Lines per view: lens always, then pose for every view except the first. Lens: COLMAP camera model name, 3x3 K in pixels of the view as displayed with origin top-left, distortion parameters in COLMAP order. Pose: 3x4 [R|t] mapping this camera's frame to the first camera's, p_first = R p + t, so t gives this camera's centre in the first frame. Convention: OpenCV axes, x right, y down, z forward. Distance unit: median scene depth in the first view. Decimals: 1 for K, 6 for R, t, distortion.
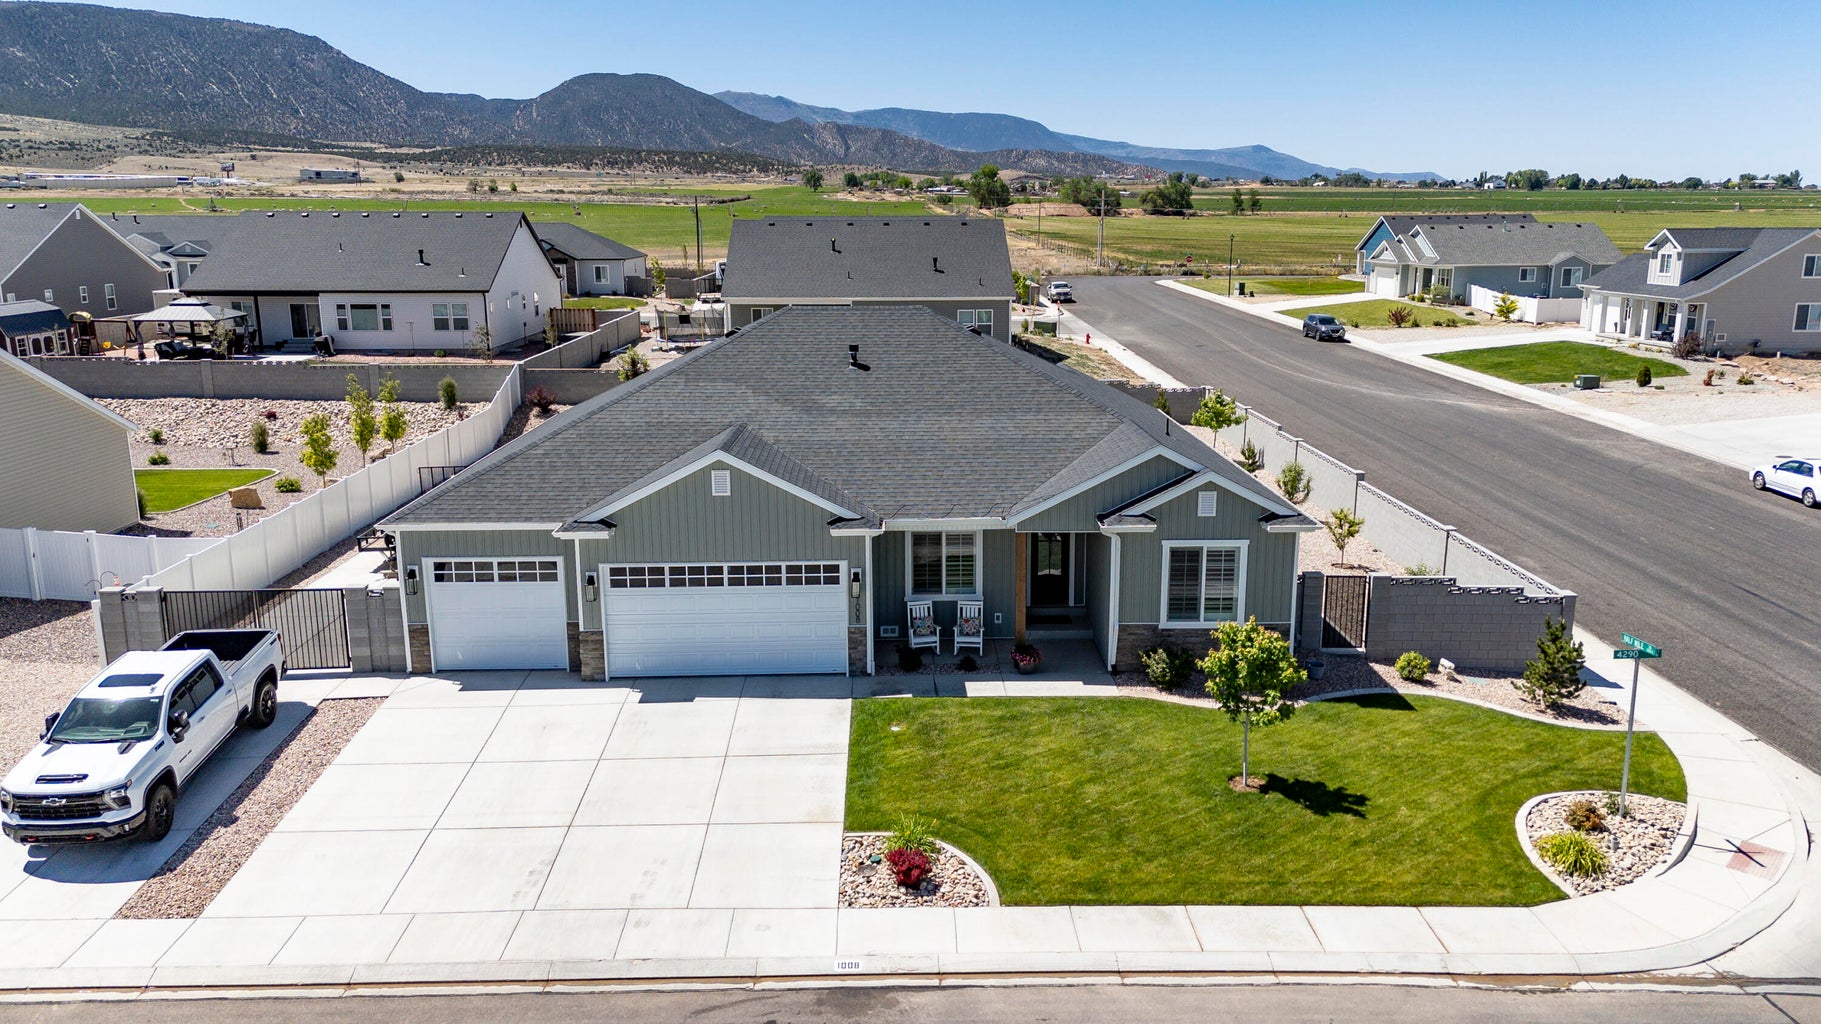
lens RADIAL K [[1334.1, 0, 917.5], [0, 1334.1, 511.0], [0, 0, 1]] dist [0.085721, -0.078279]
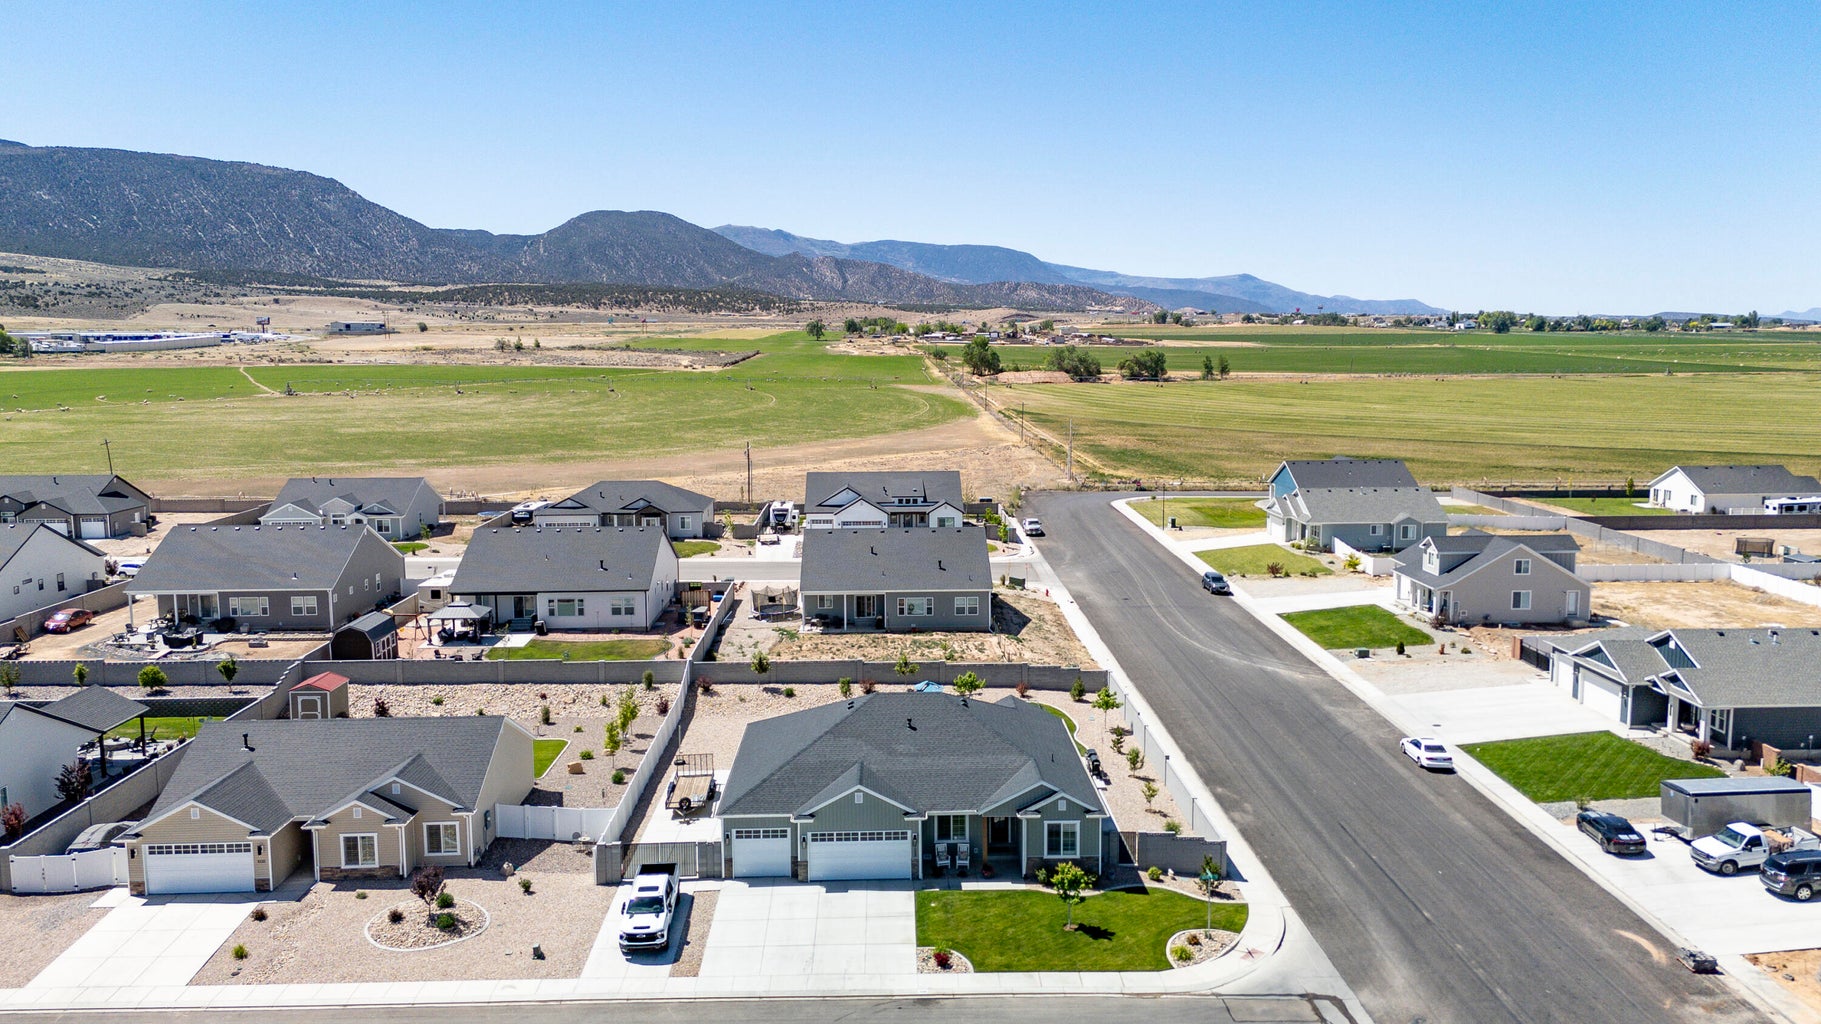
lens RADIAL K [[1334.1, 0, 917.5], [0, 1334.1, 511.0], [0, 0, 1]] dist [0.085721, -0.078279]
pose [[0.999989, -0.003316, 0.003240, -0.021695], [0.003593, 0.995975, -0.089554, -0.144065], [-0.002930, 0.089565, 0.995977, -0.652475]]
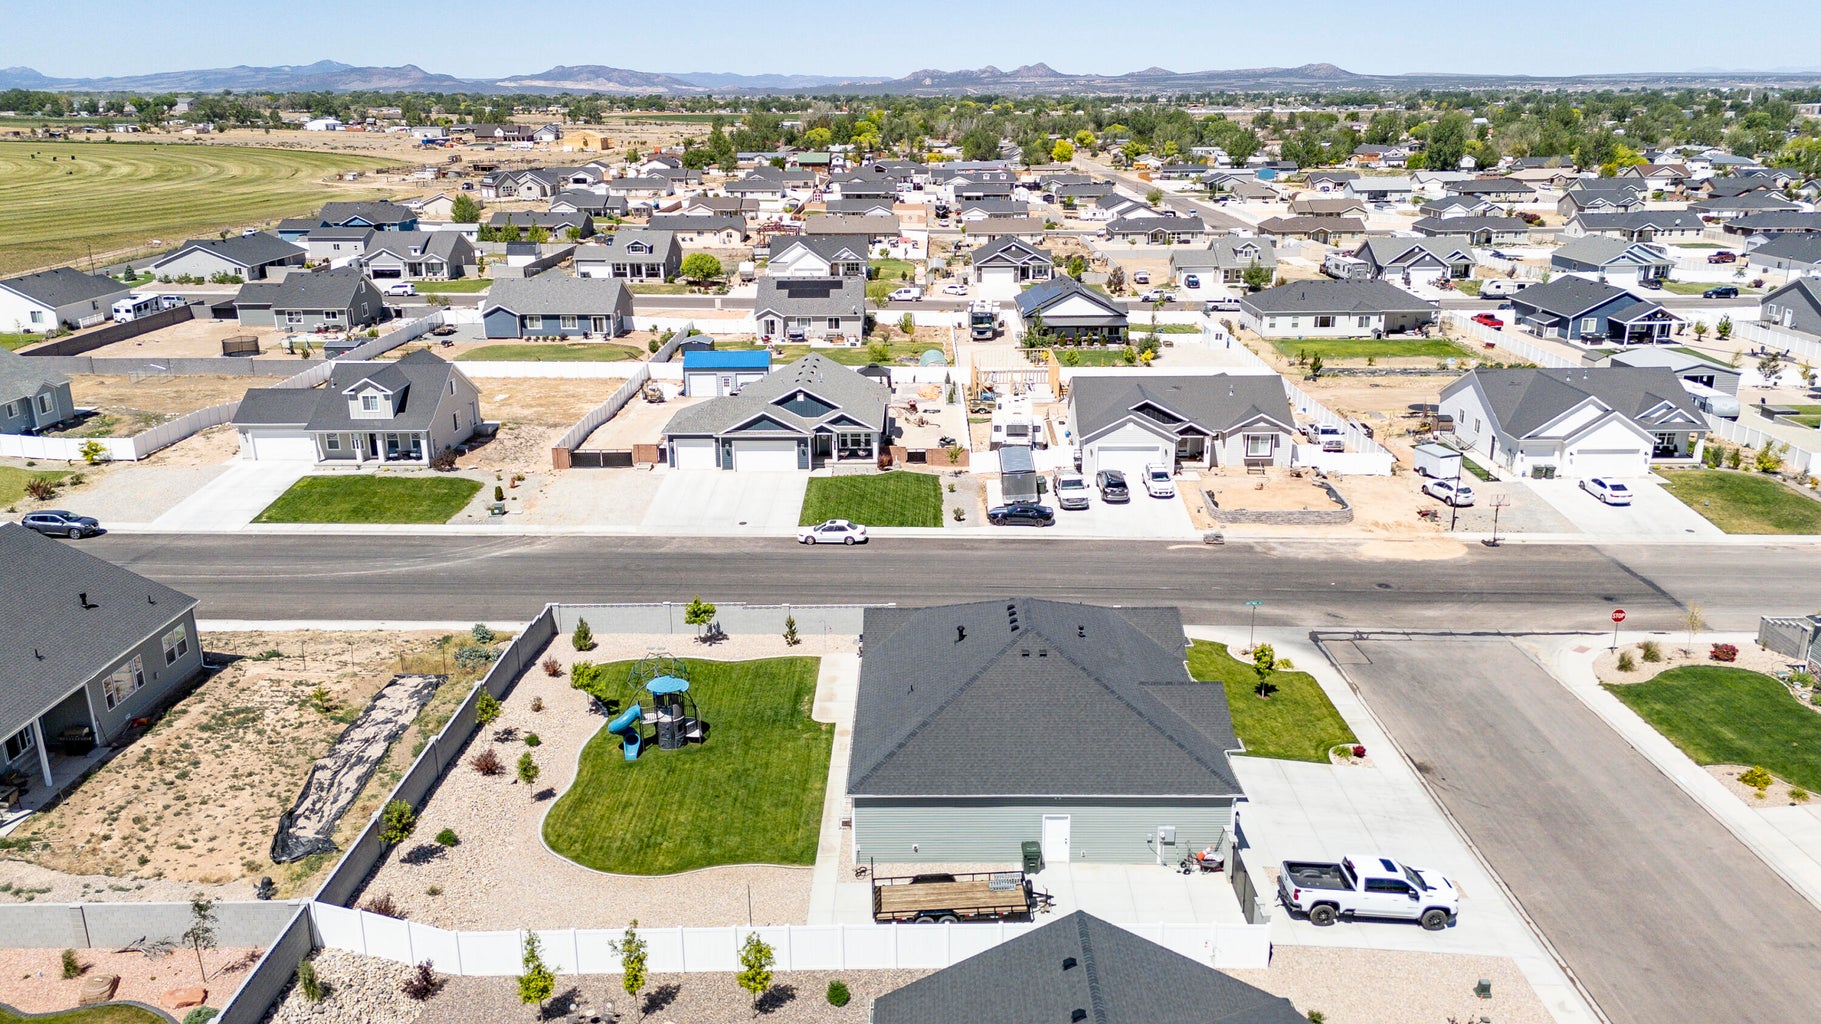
lens RADIAL K [[1334.1, 0, 917.5], [0, 1334.1, 511.0], [0, 0, 1]] dist [0.085721, -0.078279]
pose [[0.024303, -0.294734, 0.955270, -0.968965], [0.222402, 0.933200, 0.282267, -0.462085], [-0.974652, 0.205594, 0.088229, 0.553299]]
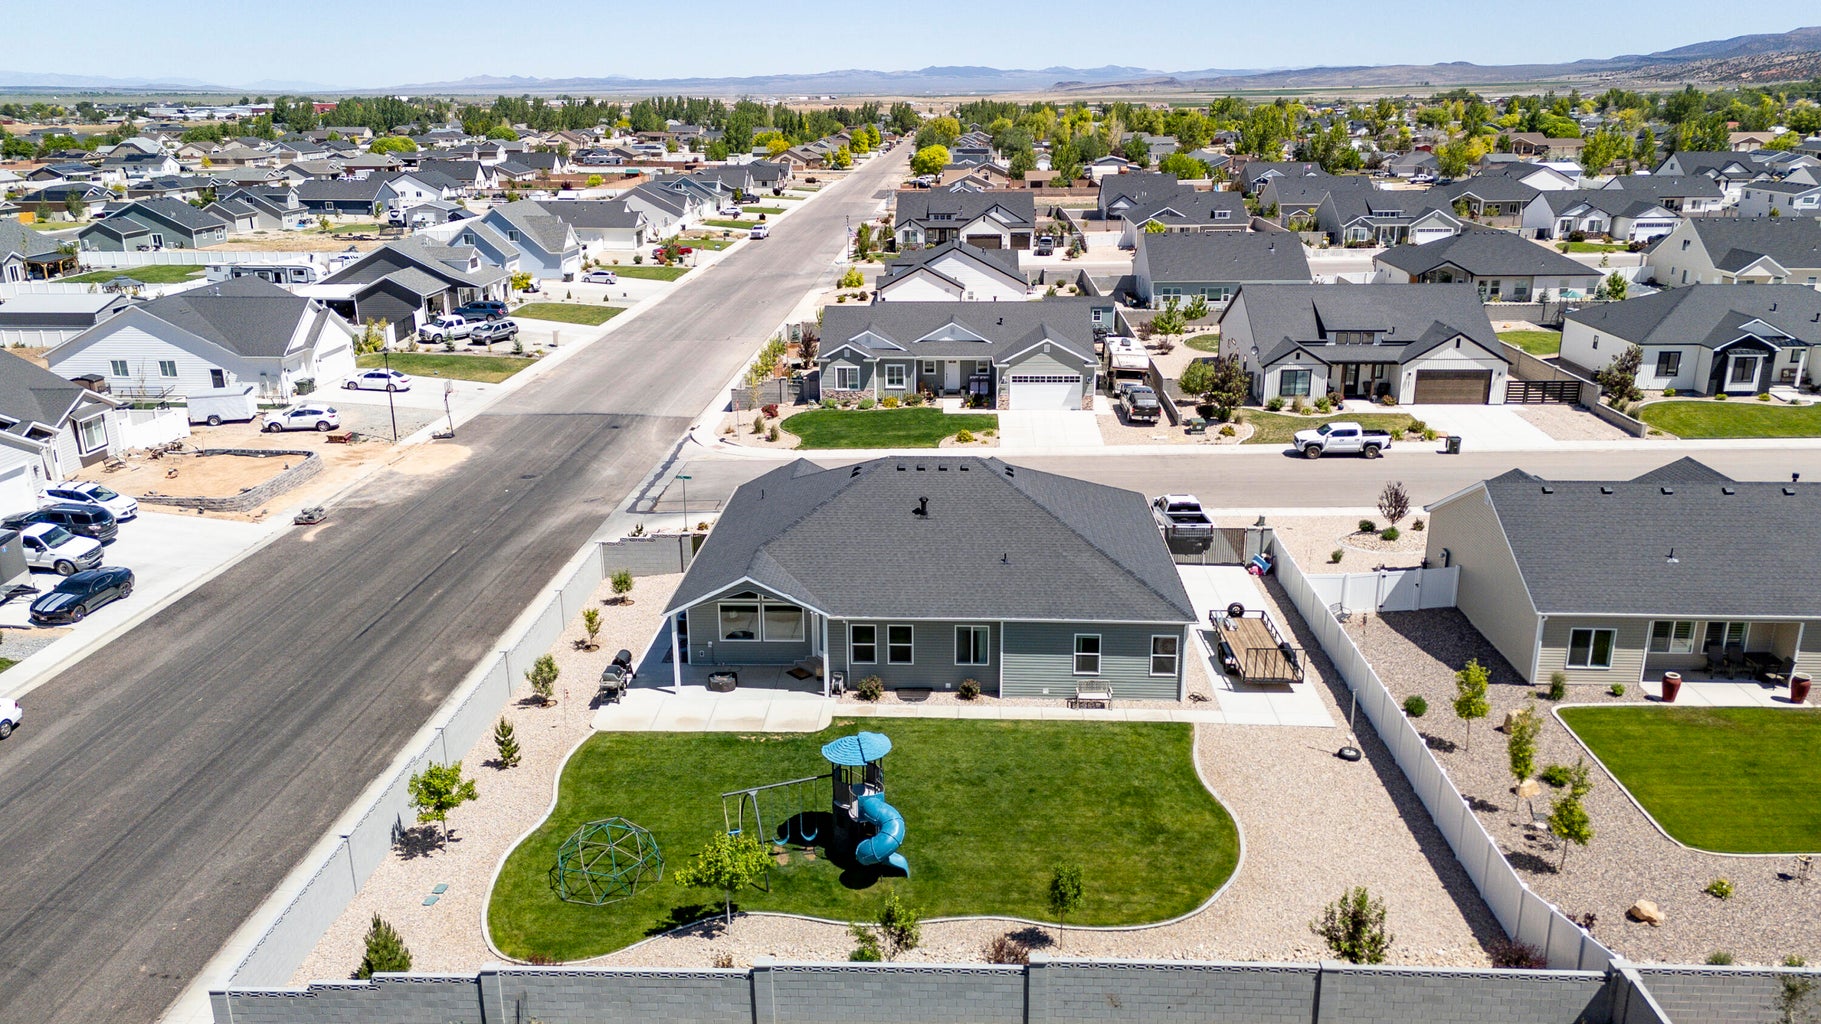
lens RADIAL K [[1334.1, 0, 917.5], [0, 1334.1, 511.0], [0, 0, 1]] dist [0.085721, -0.078279]
pose [[-0.997685, -0.009994, 0.067263, -0.077258], [0.025197, 0.864399, 0.502175, -0.504071], [-0.063161, 0.502707, -0.862146, 1.364298]]
